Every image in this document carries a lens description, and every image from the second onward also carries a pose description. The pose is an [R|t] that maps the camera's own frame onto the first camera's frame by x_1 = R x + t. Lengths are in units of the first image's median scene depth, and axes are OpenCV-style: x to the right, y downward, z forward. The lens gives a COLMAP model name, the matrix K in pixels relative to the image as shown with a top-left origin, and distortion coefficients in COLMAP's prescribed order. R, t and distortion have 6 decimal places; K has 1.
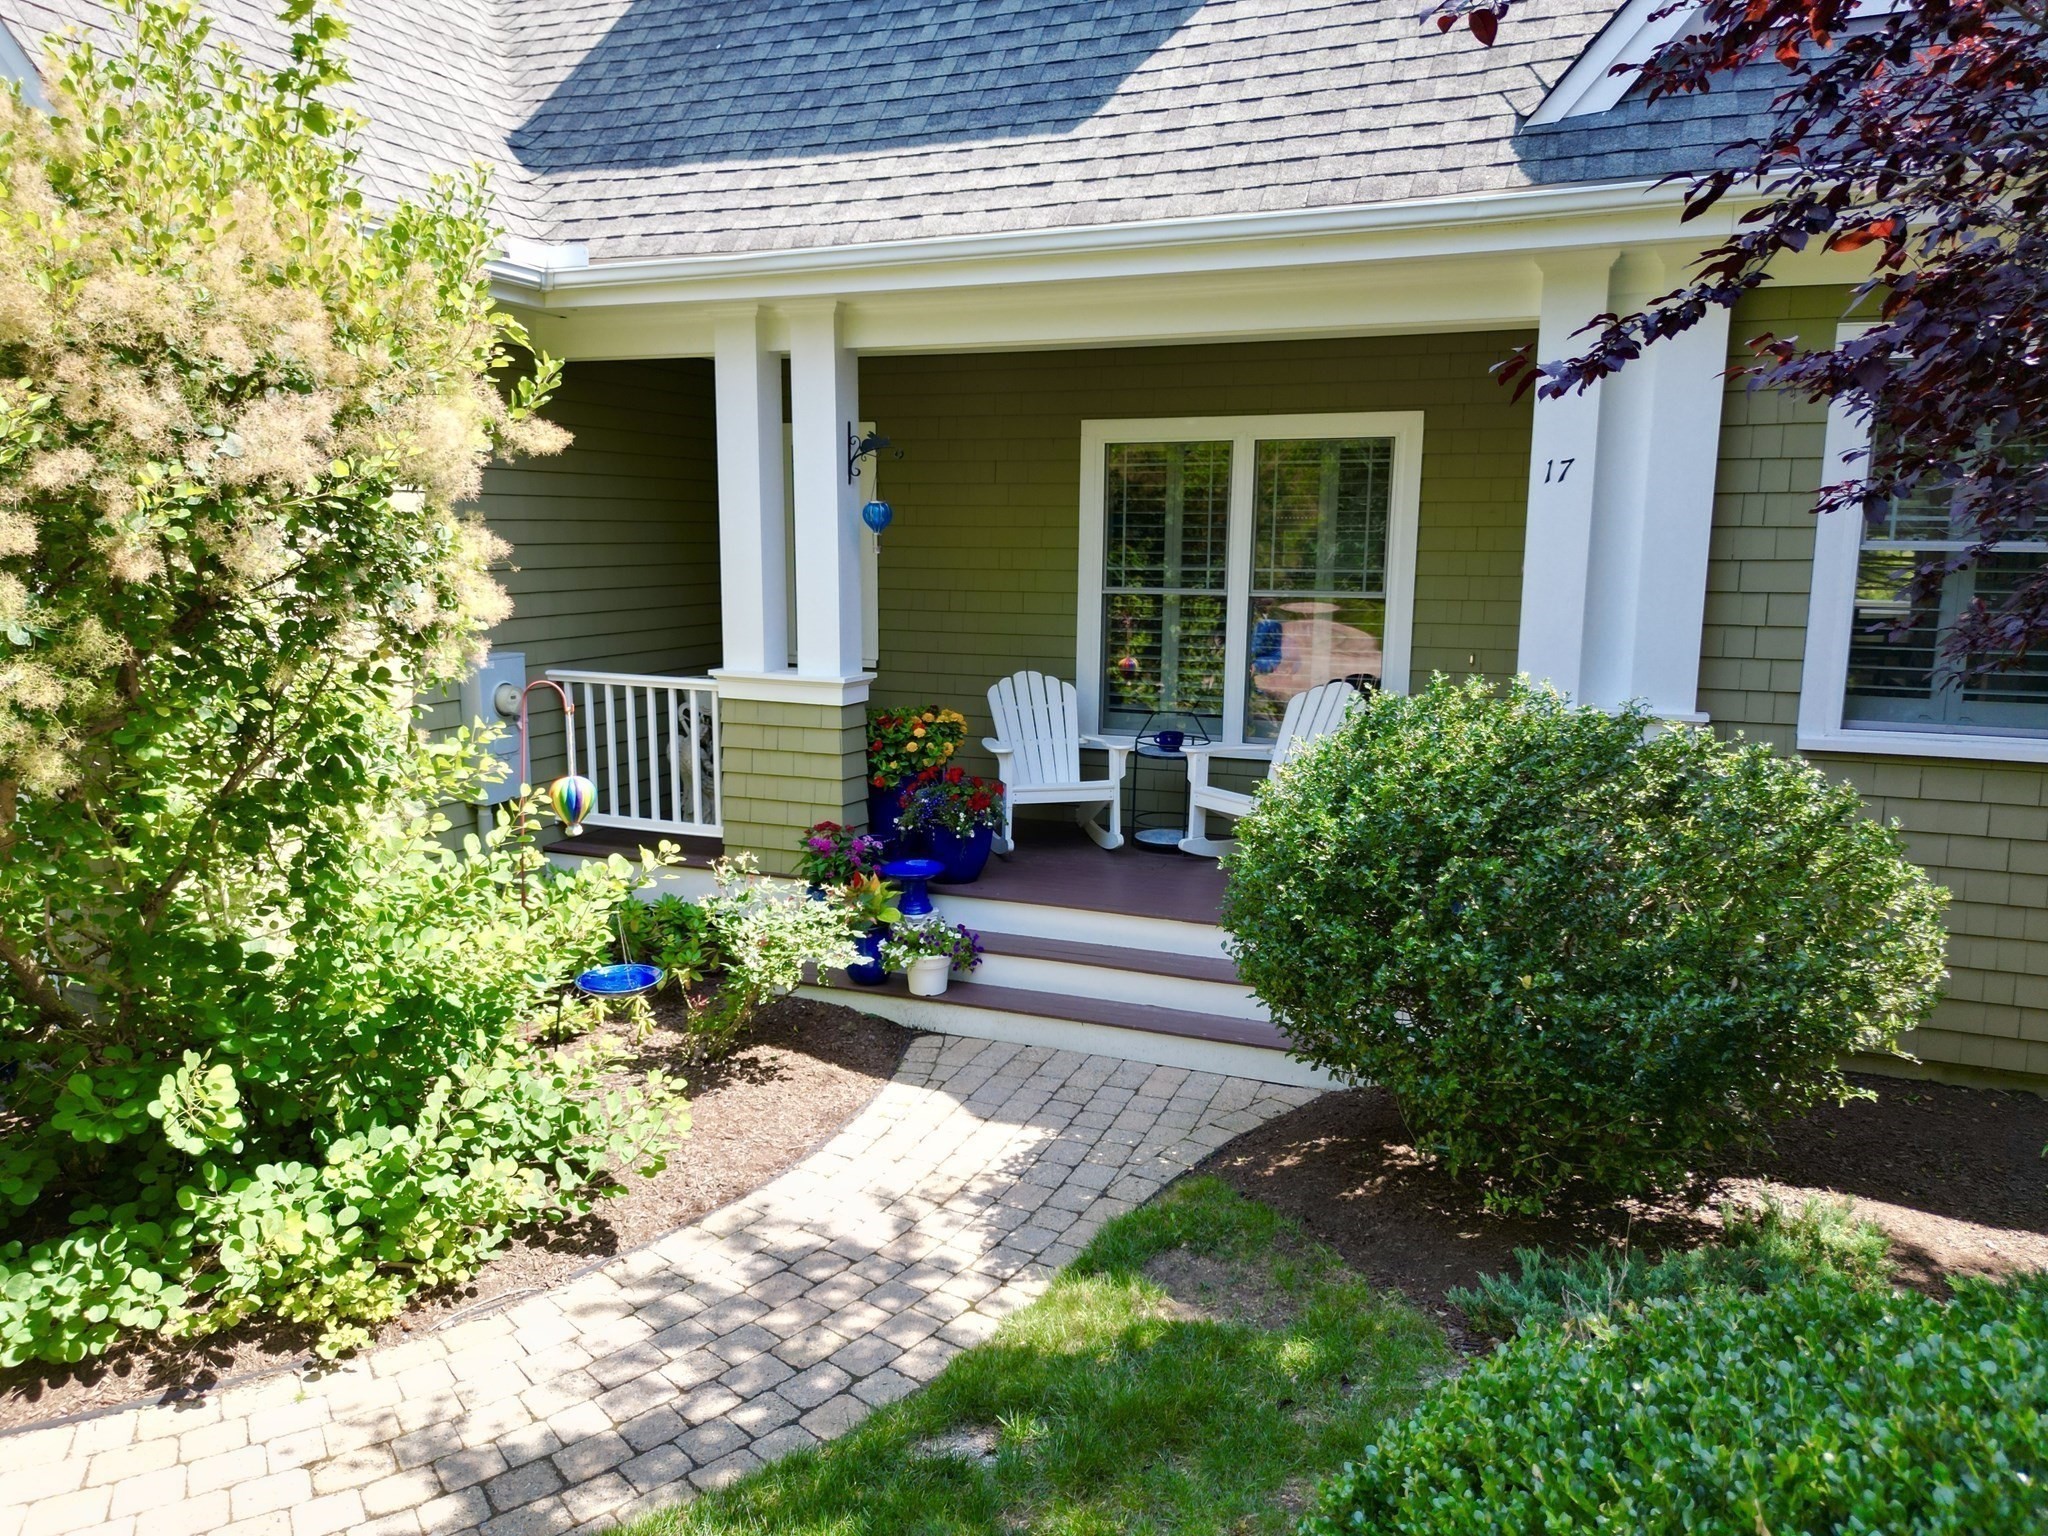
lens RADIAL K [[1434.3, 0, 1024.0], [0, 1434.3, 768.0], [0, 0, 1]] dist [0.026296, -0.002168]
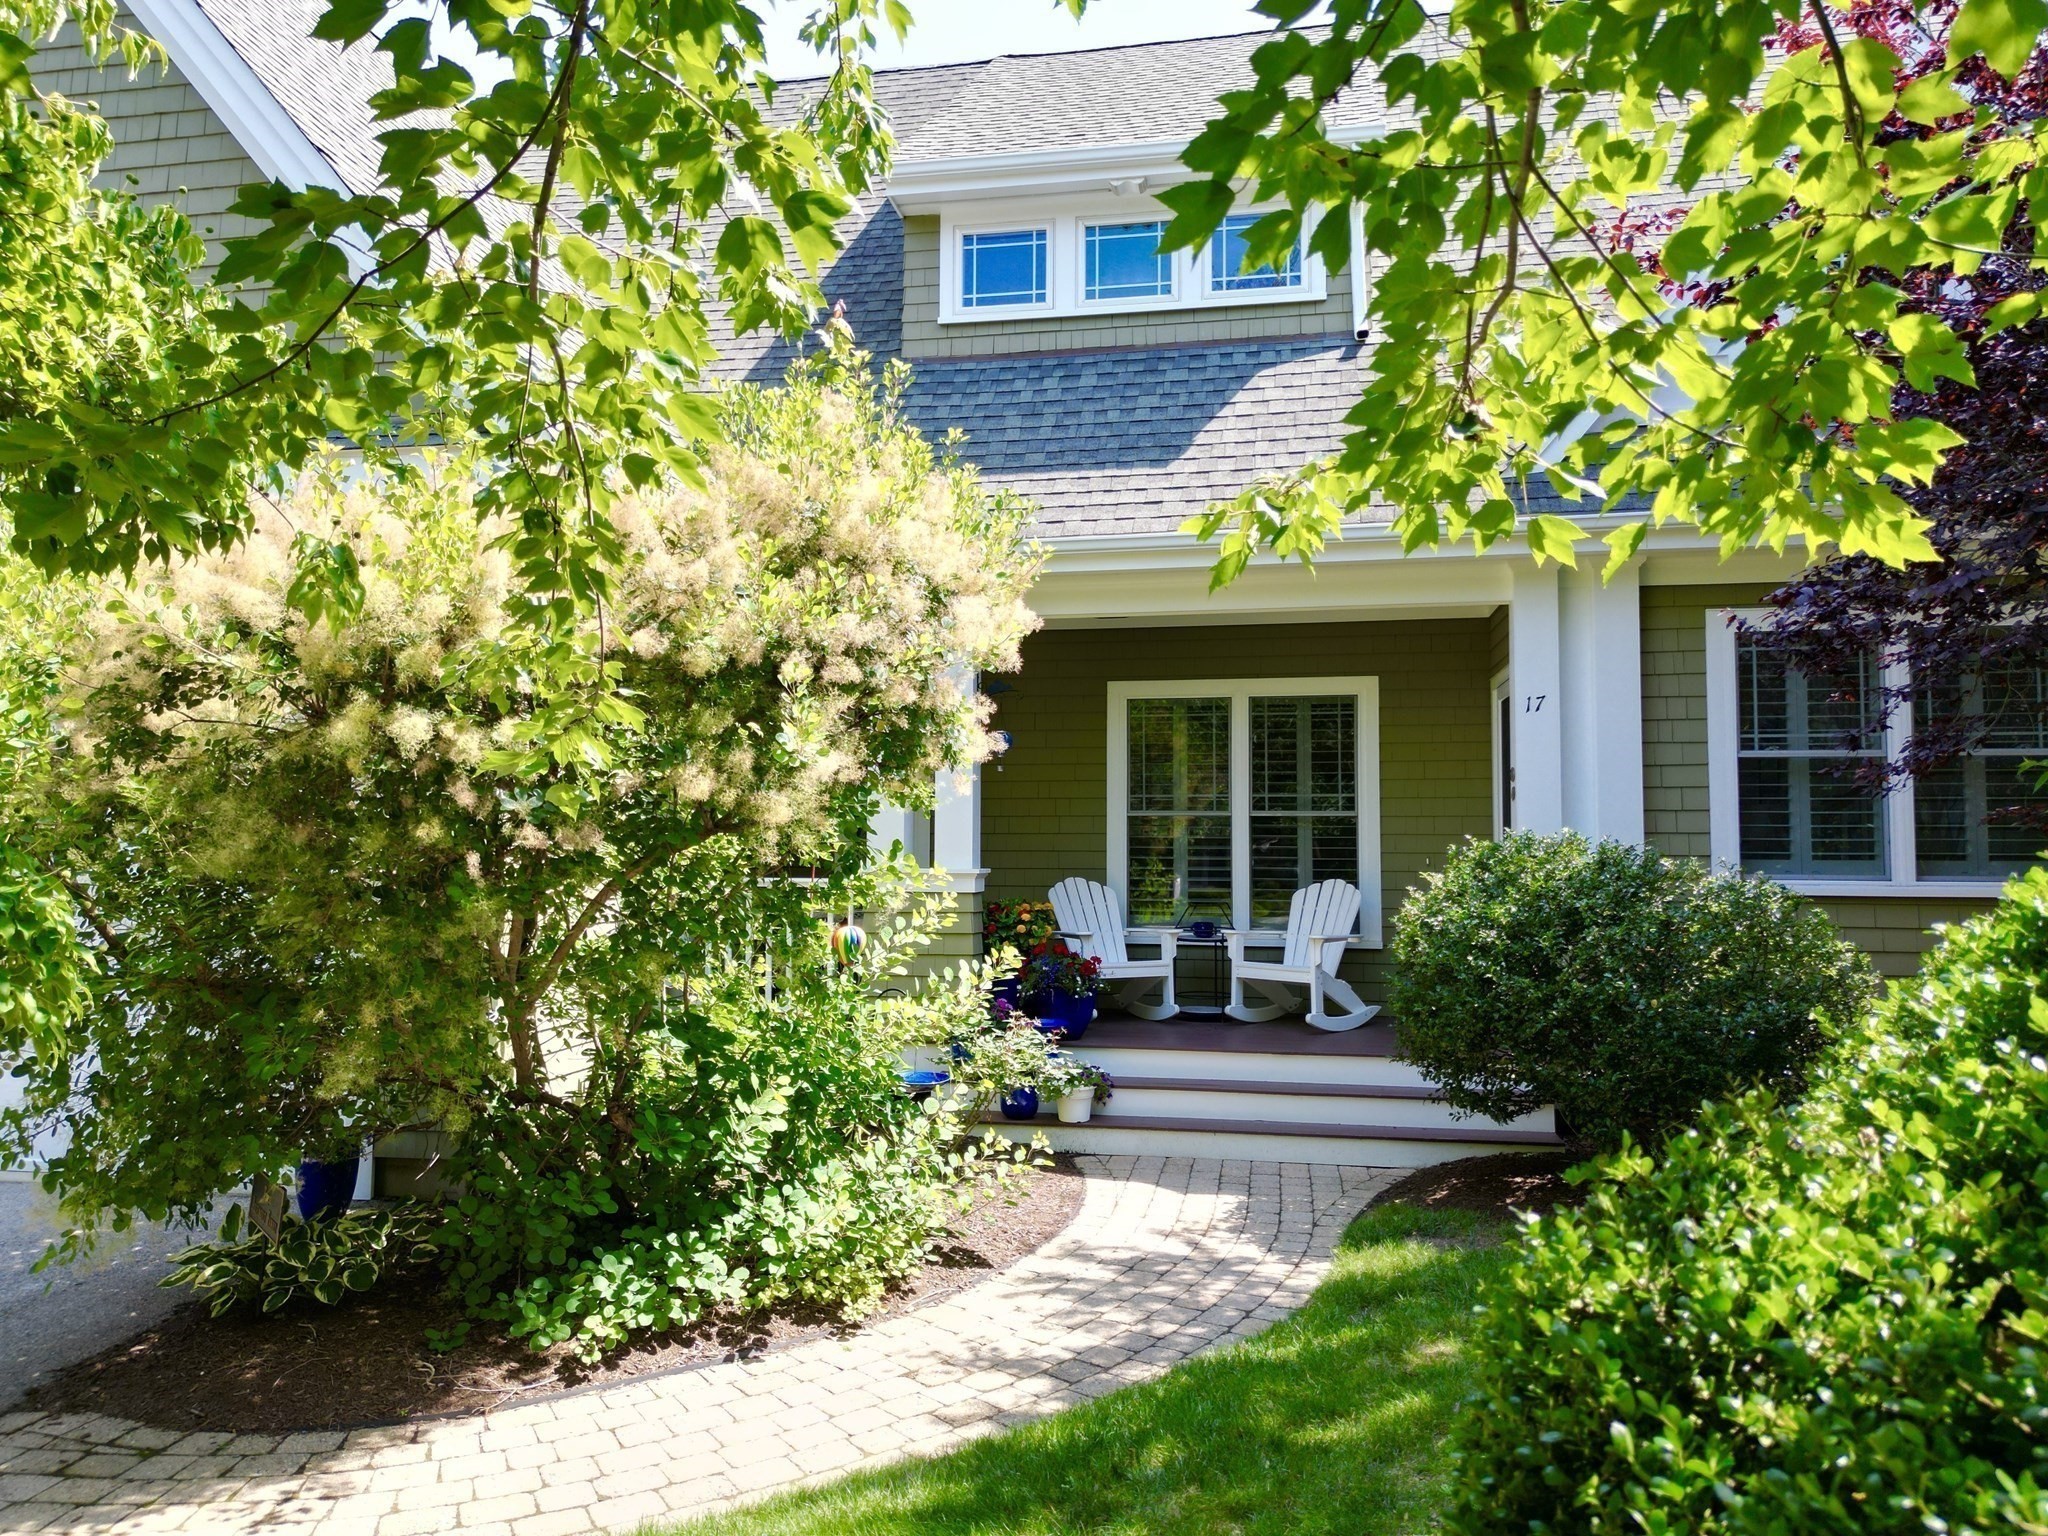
lens RADIAL K [[1433.9, 0, 1017.5], [0, 1433.9, 768.2], [0, 0, 1]] dist [0.083188, -0.107435]
pose [[0.980902, 0.005627, 0.194420, -0.400362], [0.036289, 0.976734, -0.211361, 0.136482], [-0.191086, 0.214380, 0.957877, -0.253219]]
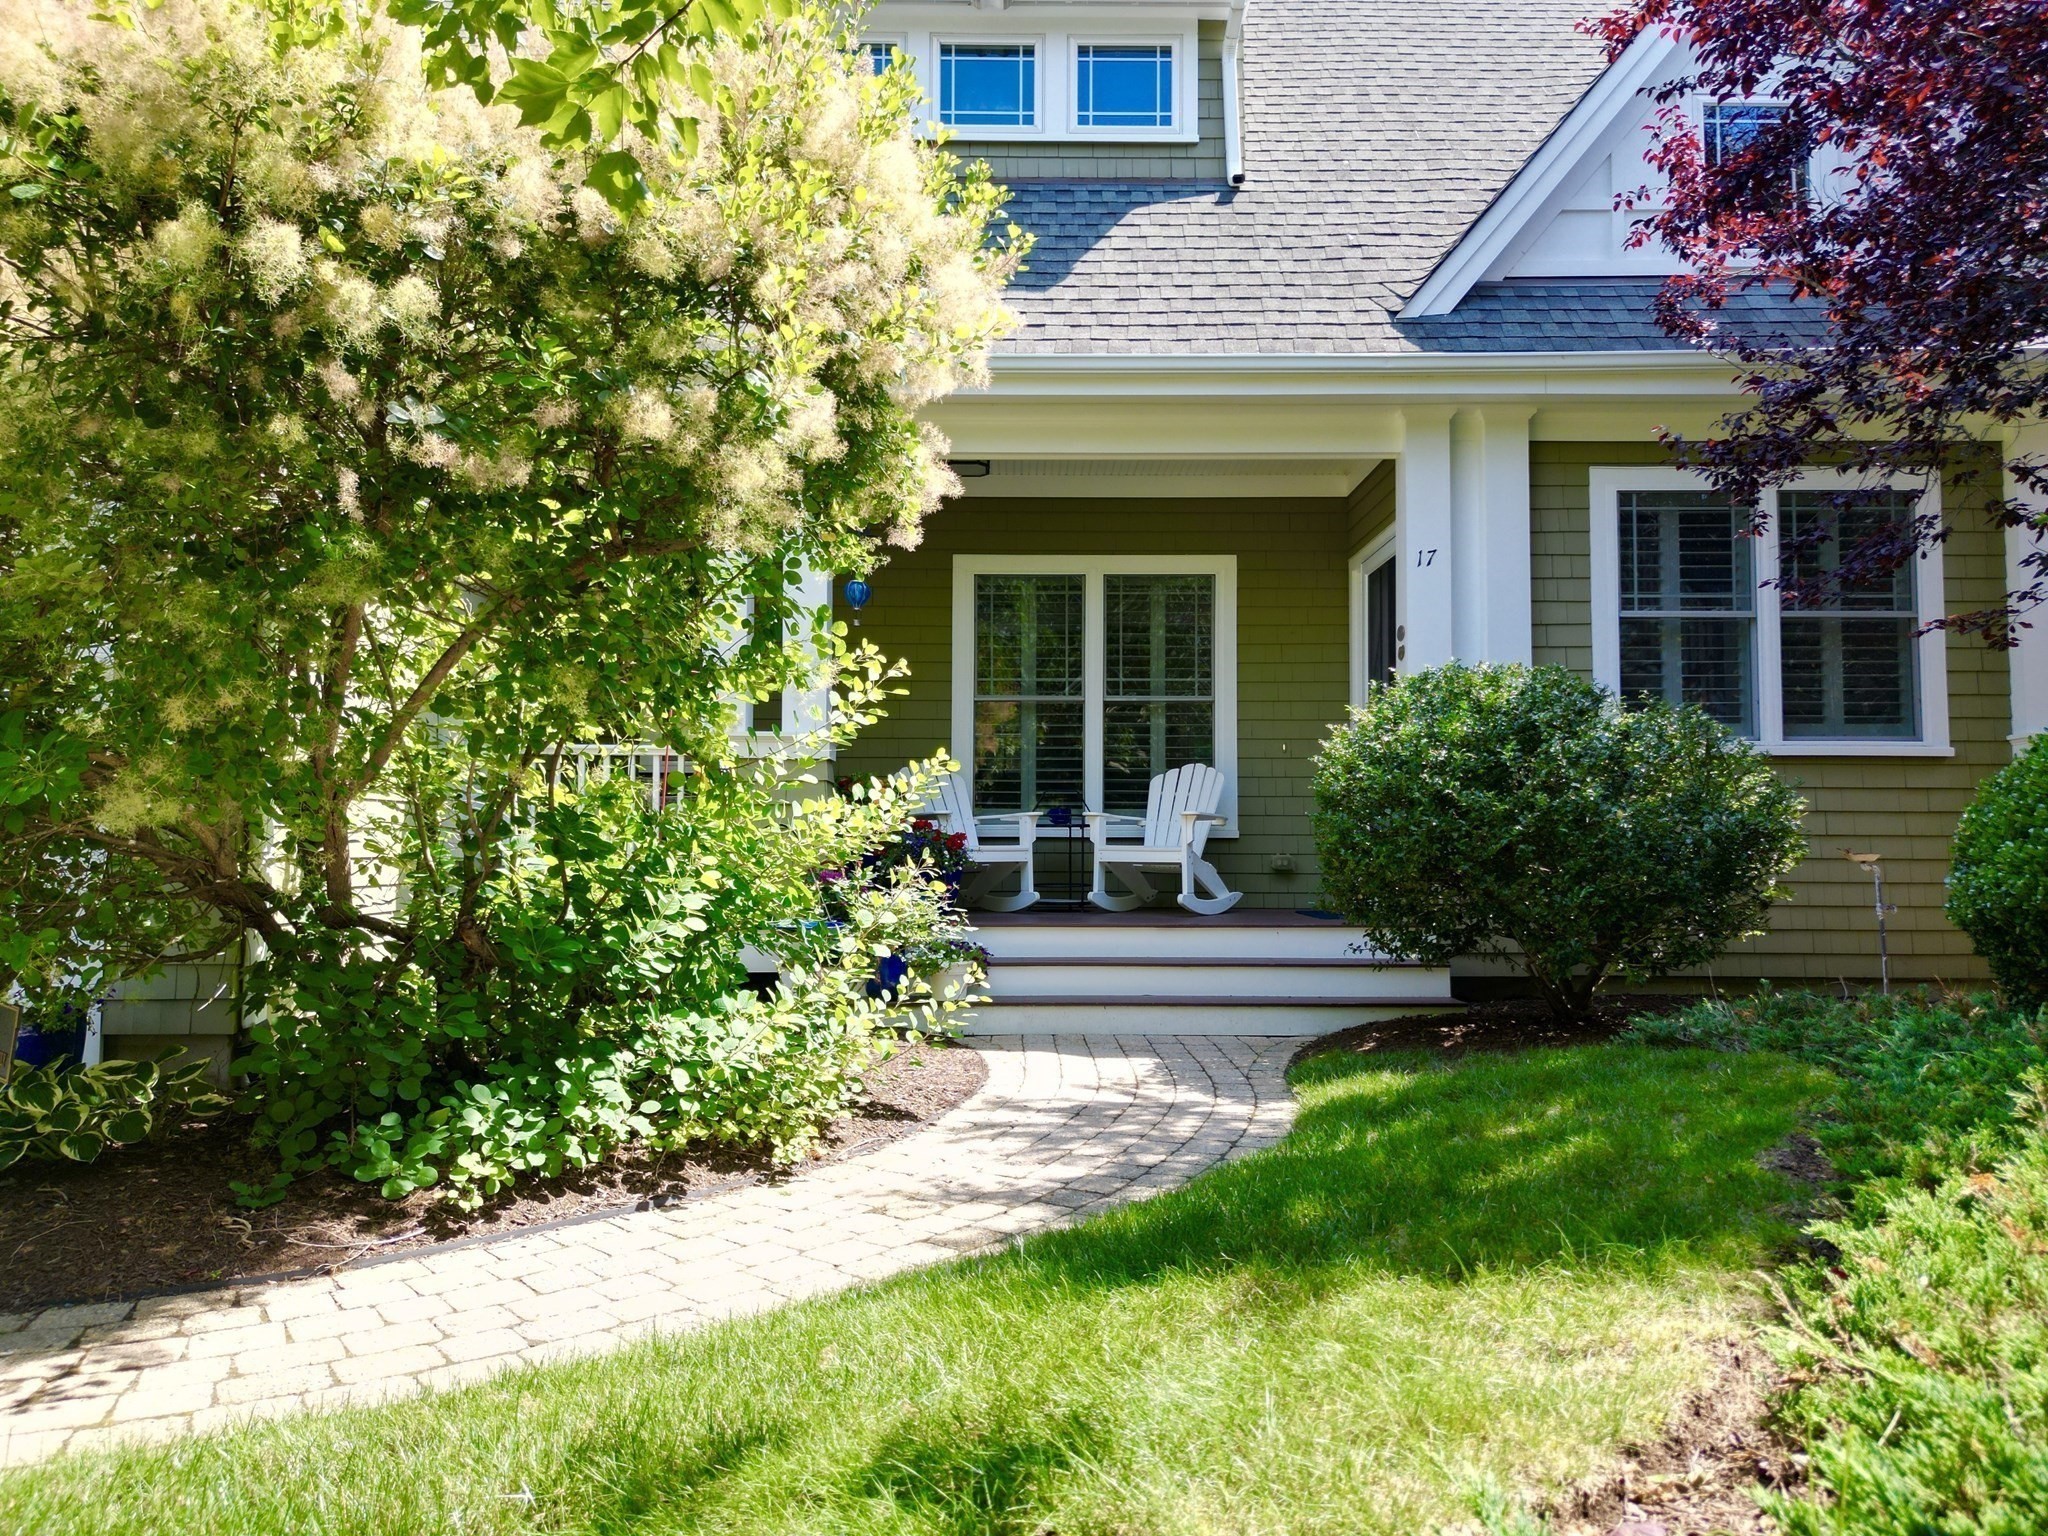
lens RADIAL K [[1433.9, 0, 1017.5], [0, 1433.9, 768.2], [0, 0, 1]] dist [0.083188, -0.107435]
pose [[0.925957, 0.015449, 0.377313, -0.493102], [0.065888, 0.977227, -0.201708, 0.234968], [-0.371836, 0.211633, 0.903852, -0.052390]]
